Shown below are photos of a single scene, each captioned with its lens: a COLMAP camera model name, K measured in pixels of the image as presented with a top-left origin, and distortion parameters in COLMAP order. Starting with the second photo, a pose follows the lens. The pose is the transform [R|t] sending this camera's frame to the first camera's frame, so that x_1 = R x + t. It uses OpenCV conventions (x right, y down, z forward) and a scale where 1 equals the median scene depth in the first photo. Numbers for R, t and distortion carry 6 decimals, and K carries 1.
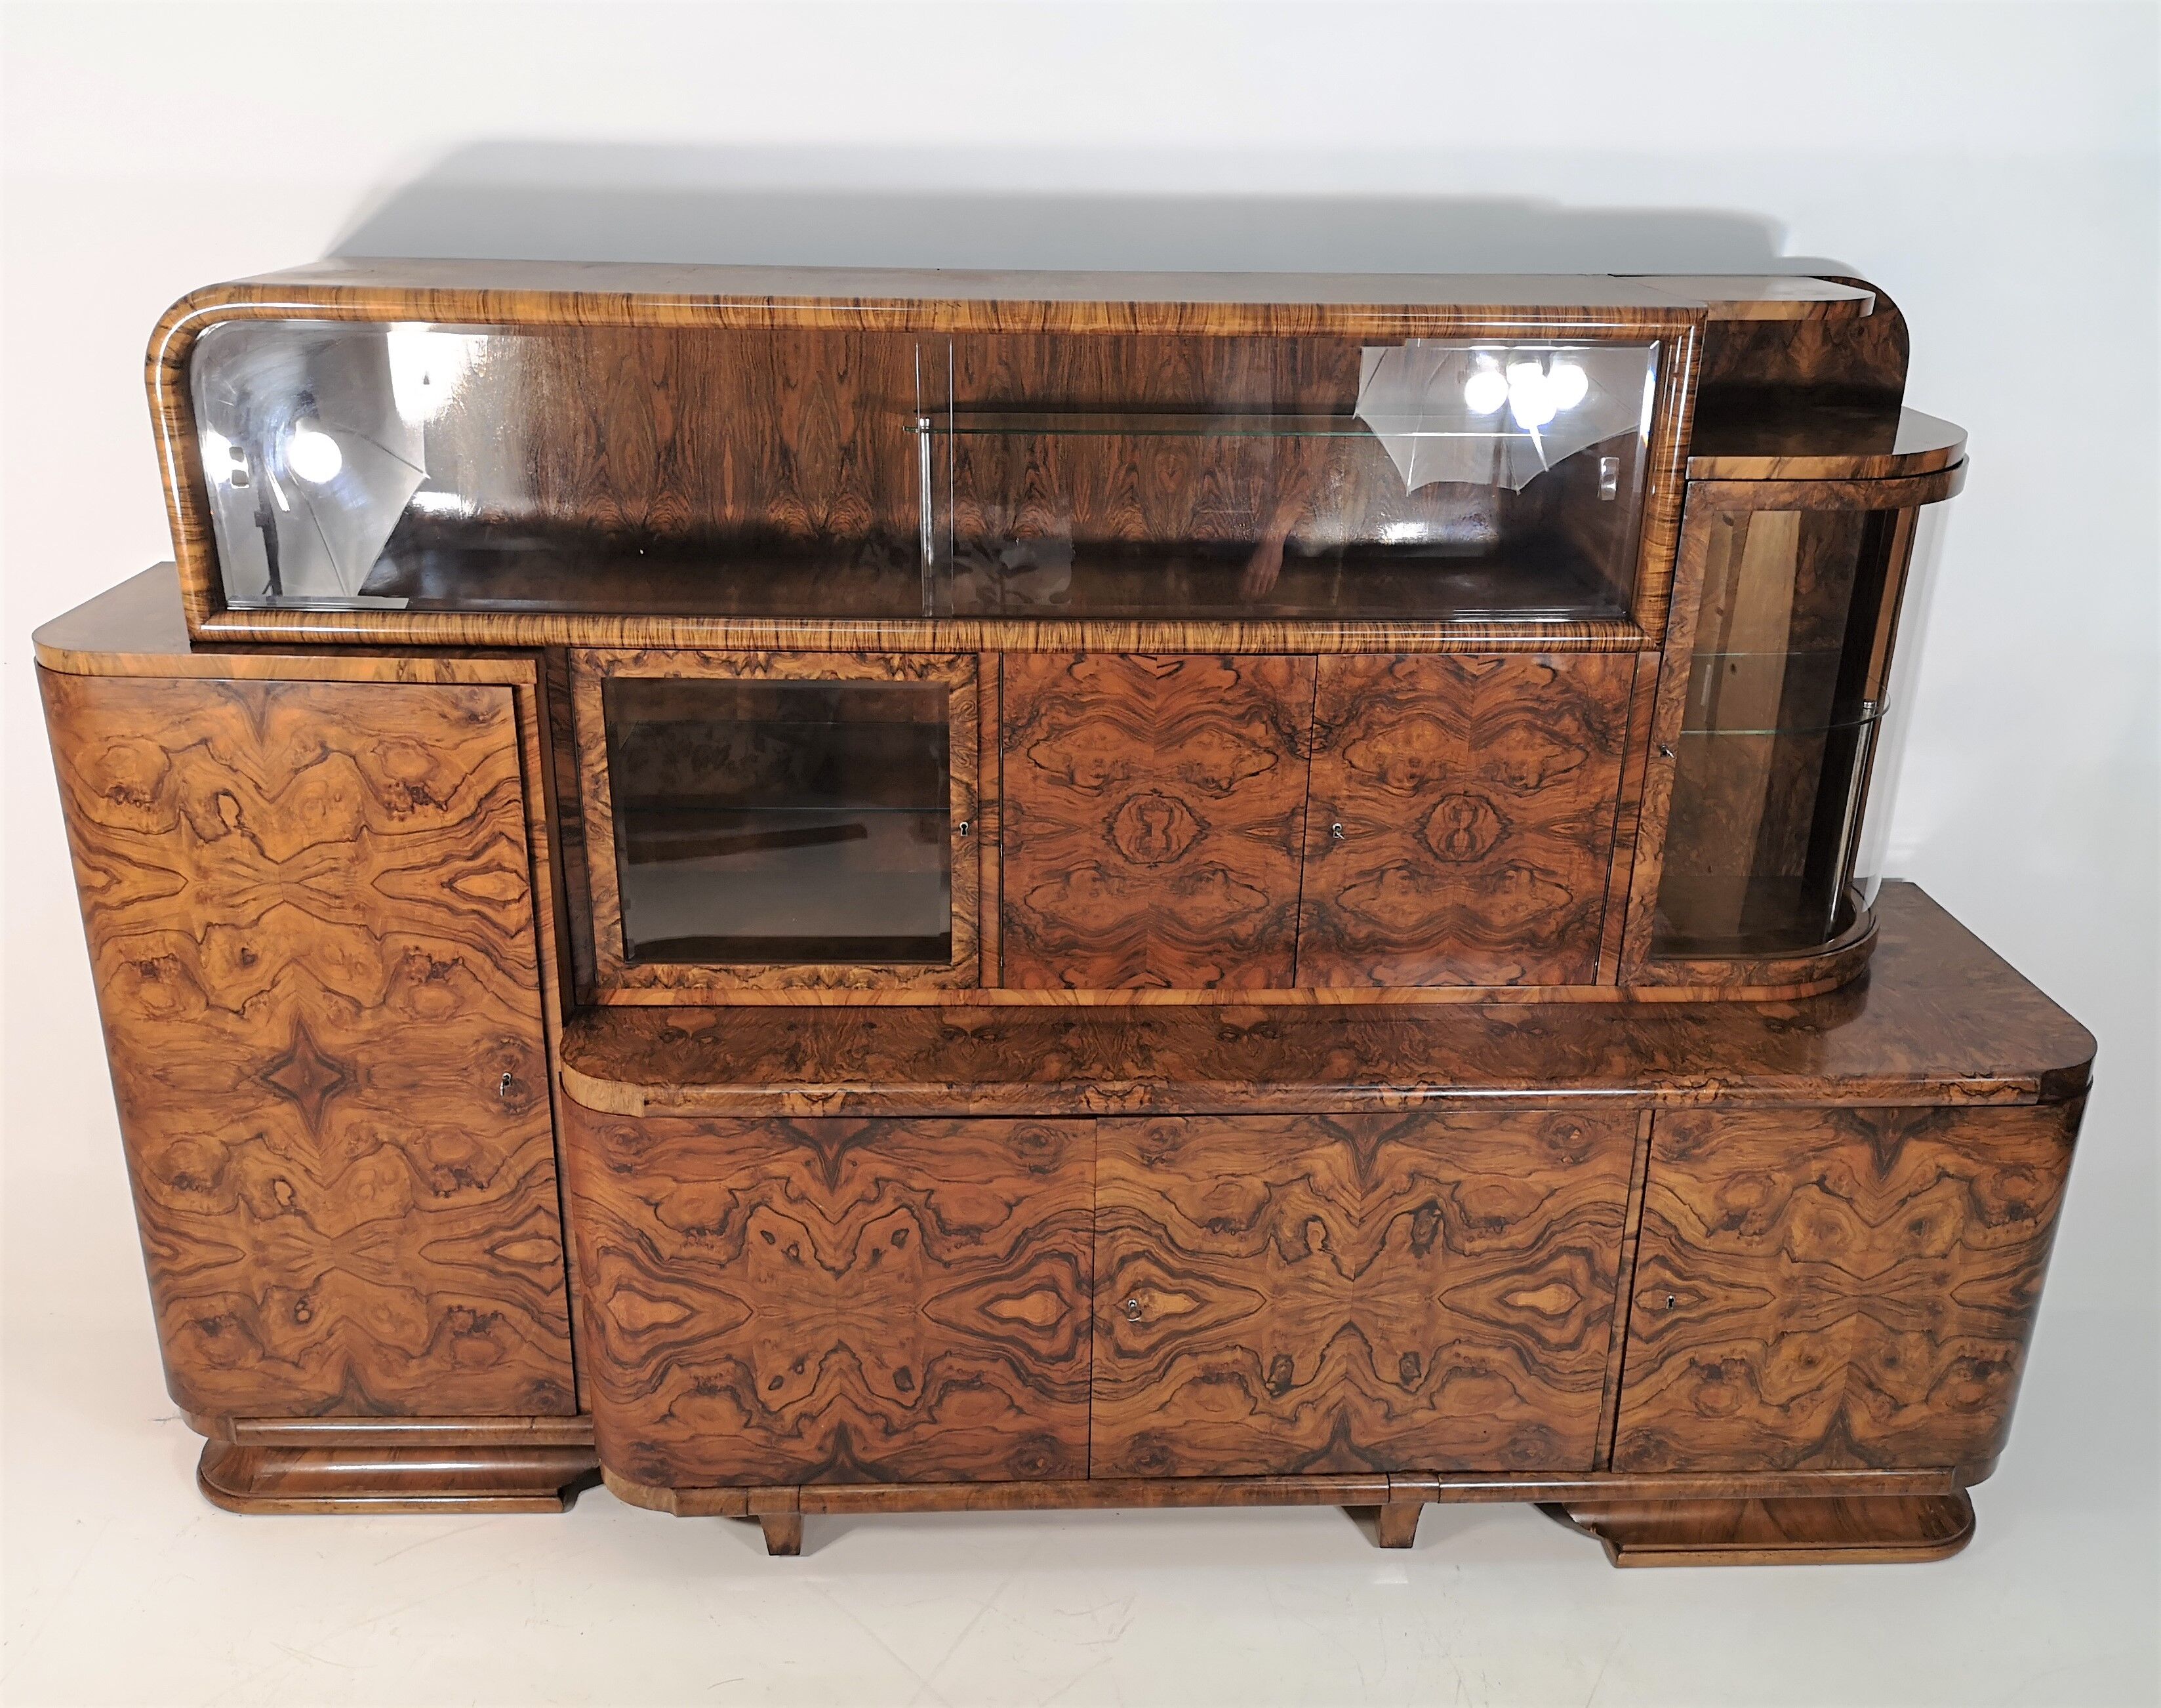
lens RADIAL K [[1897.0, 0, 1076.1], [0, 1897.0, 837.6], [0, 0, 1]] dist [0.077169, -0.067968]
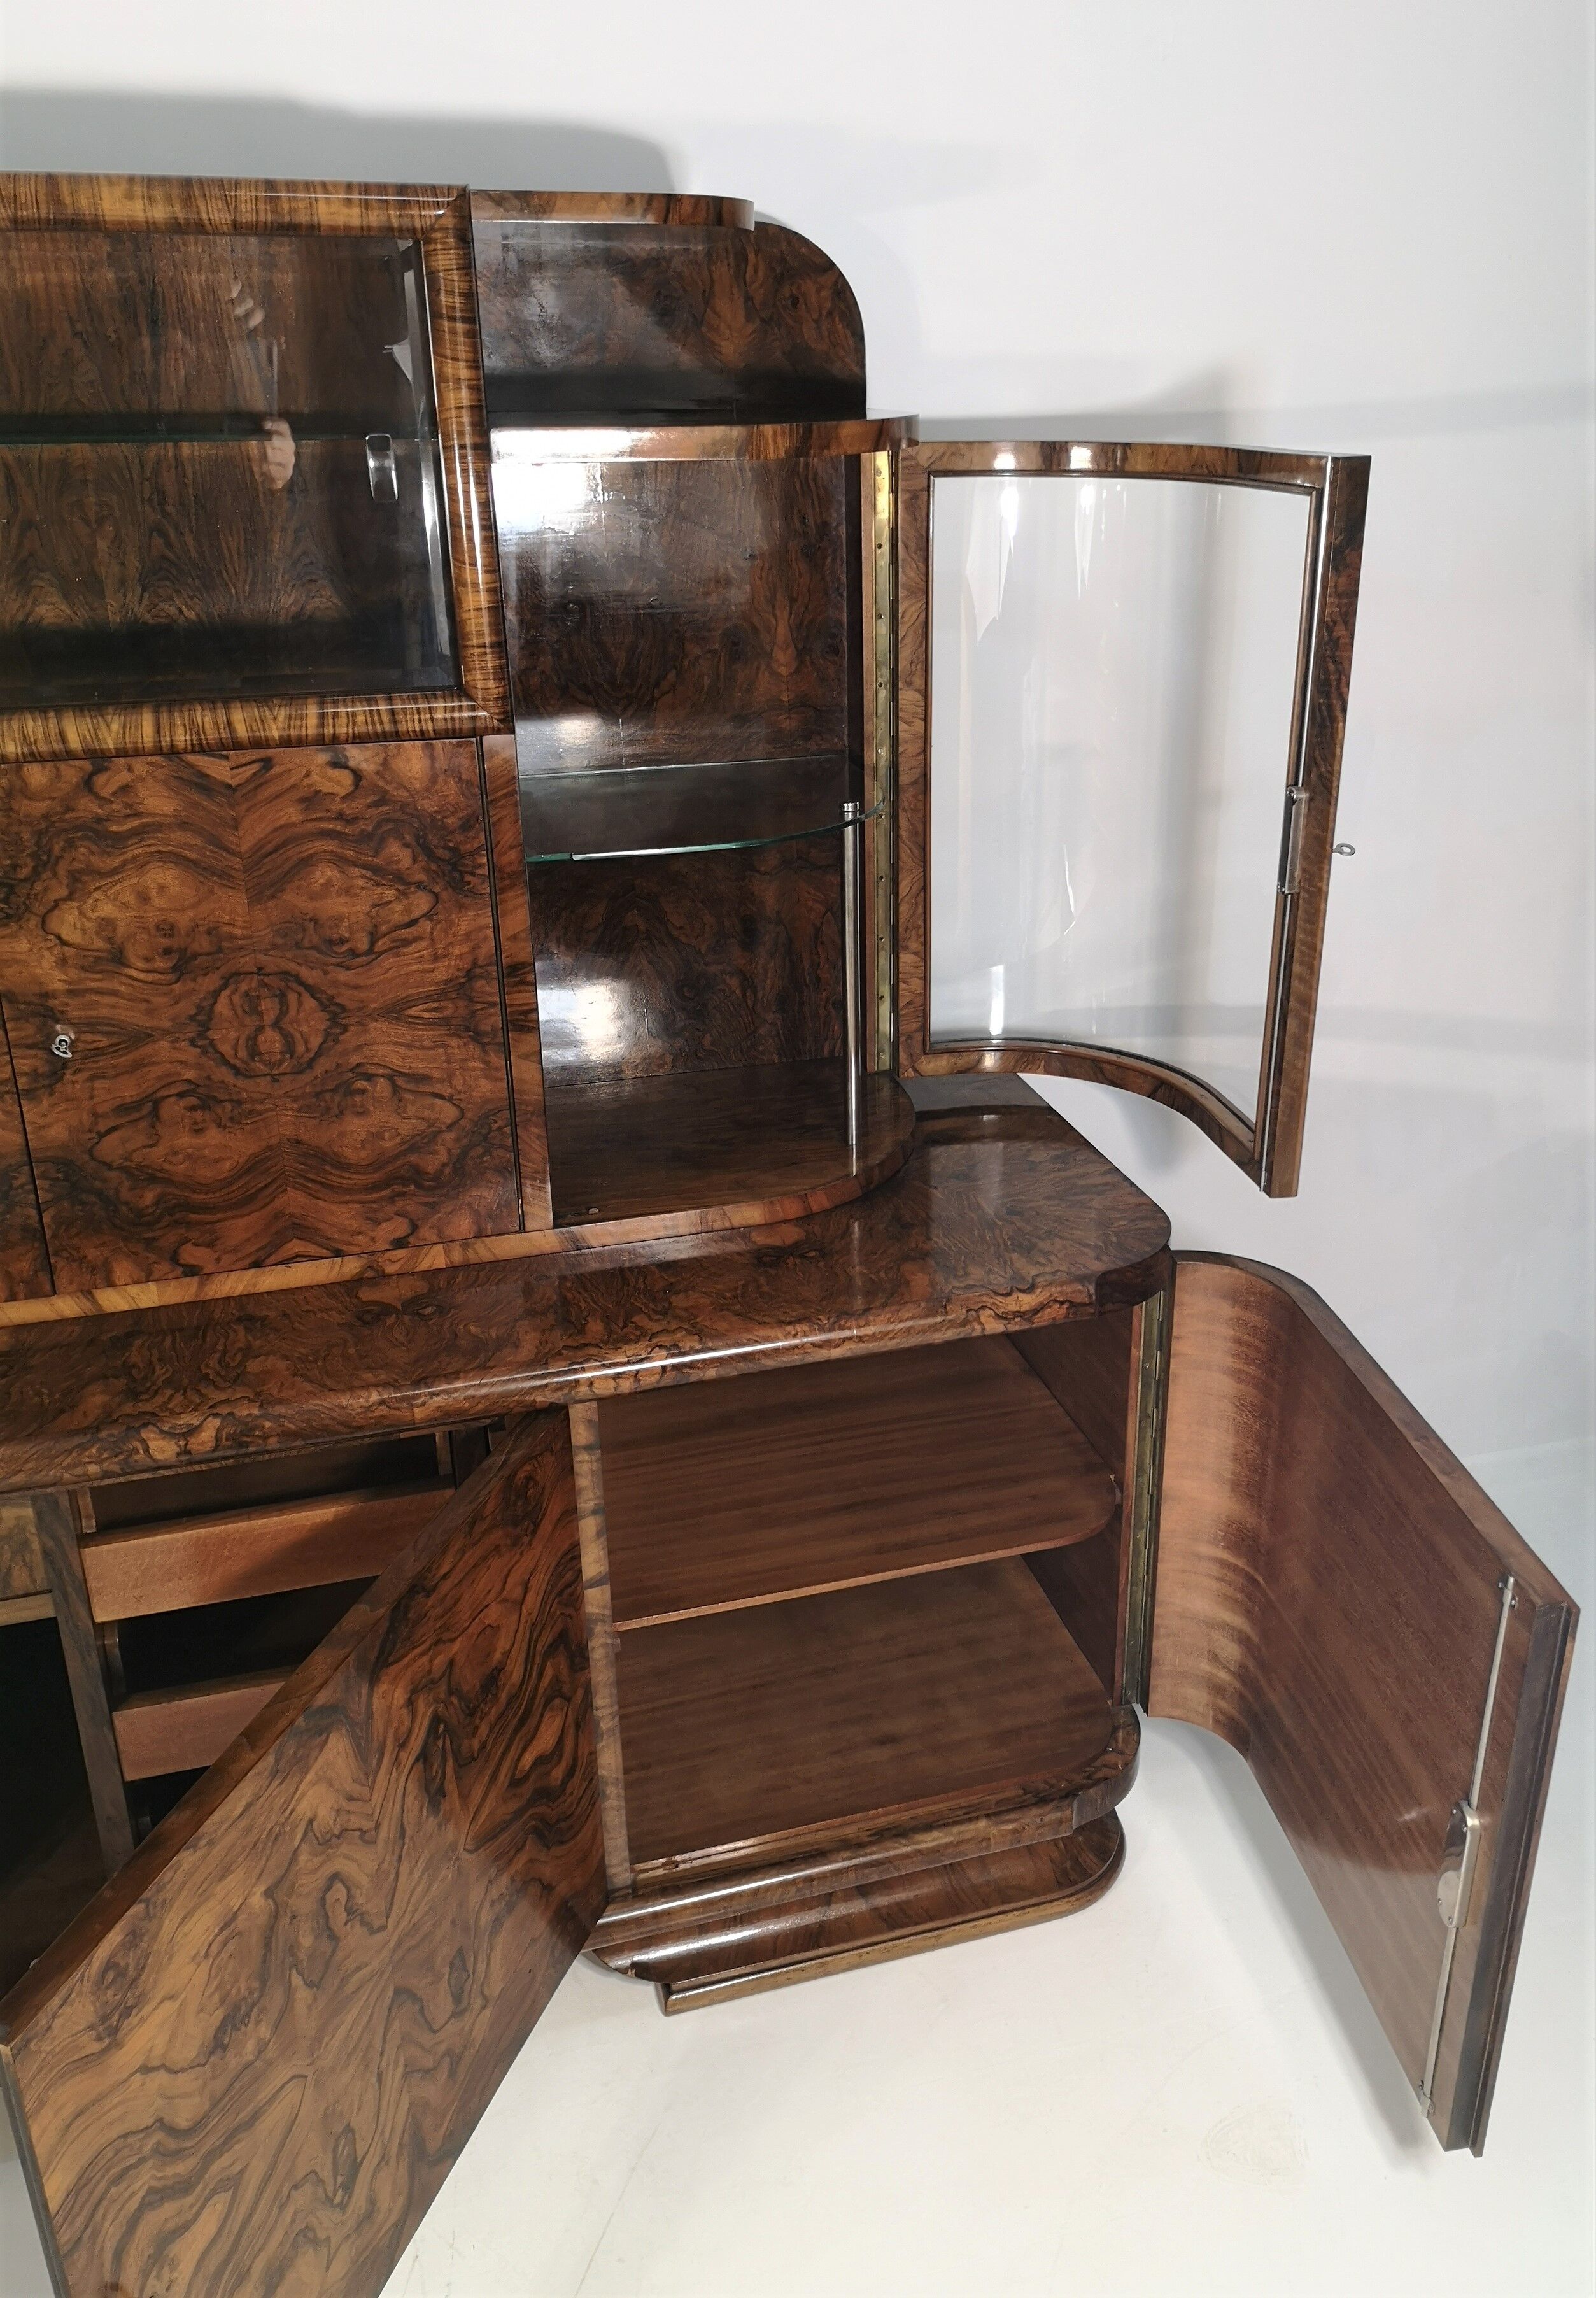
lens RADIAL K [[1882.8, 0, 888.9], [0, 1882.8, 1131.9], [0, 0, 1]] dist [0.036913, -0.058703]
pose [[0.967019, -0.110455, 0.229510, 0.255952], [0.107547, 0.993881, 0.025182, 0.038992], [-0.230887, 0.000332, 0.972980, 0.305624]]
